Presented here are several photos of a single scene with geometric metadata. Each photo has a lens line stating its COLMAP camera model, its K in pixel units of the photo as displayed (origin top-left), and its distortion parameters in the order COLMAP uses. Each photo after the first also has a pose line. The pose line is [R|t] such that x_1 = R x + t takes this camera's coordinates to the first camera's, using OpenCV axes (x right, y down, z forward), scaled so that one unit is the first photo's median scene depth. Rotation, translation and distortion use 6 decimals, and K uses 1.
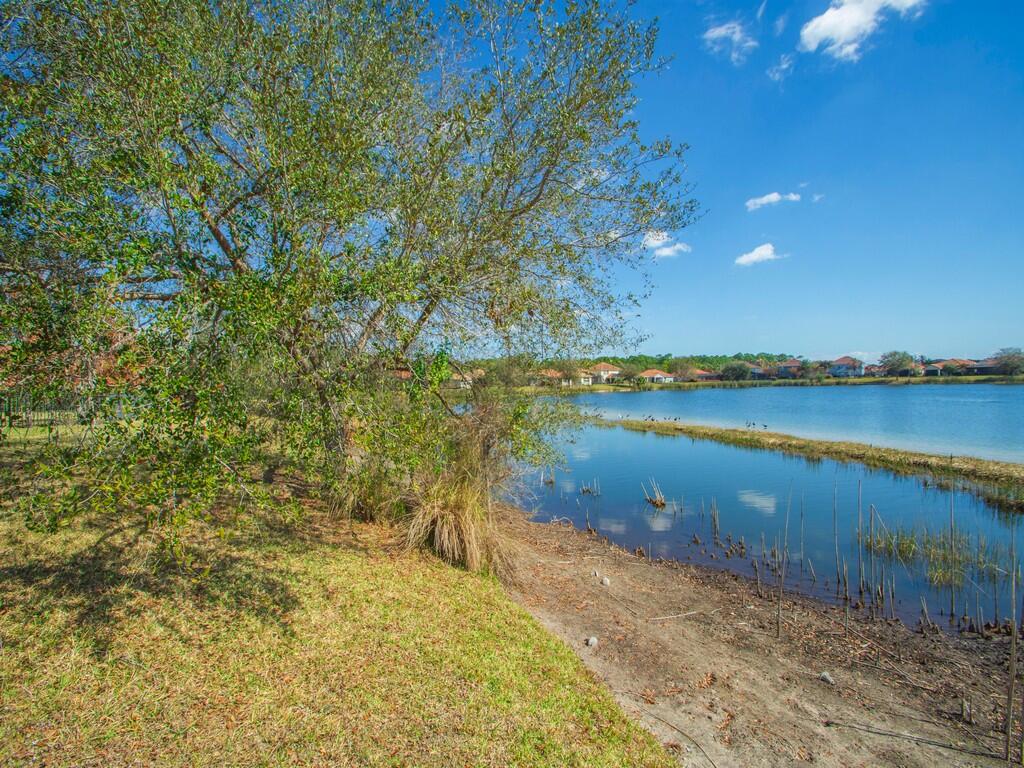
lens RADIAL K [[455.4, 0, 480.1], [0, 455.4, 399.2], [0, 0, 1]] dist [0.001685, -0.011462]
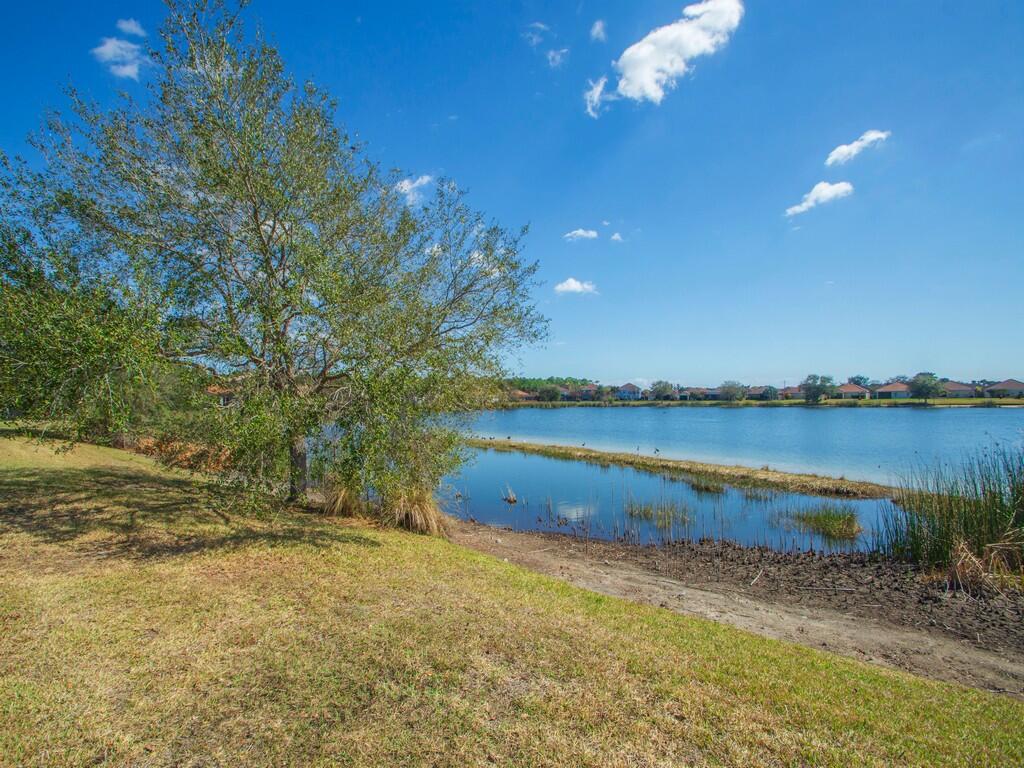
lens RADIAL K [[457.7, 0, 498.1], [0, 457.7, 400.2], [0, 0, 1]] dist [0.019222, -0.018708]
pose [[0.920851, 0.016479, 0.389567, -0.151678], [-0.002009, 0.999294, -0.037523, -0.020787], [-0.389910, 0.033771, 0.920233, -0.220902]]
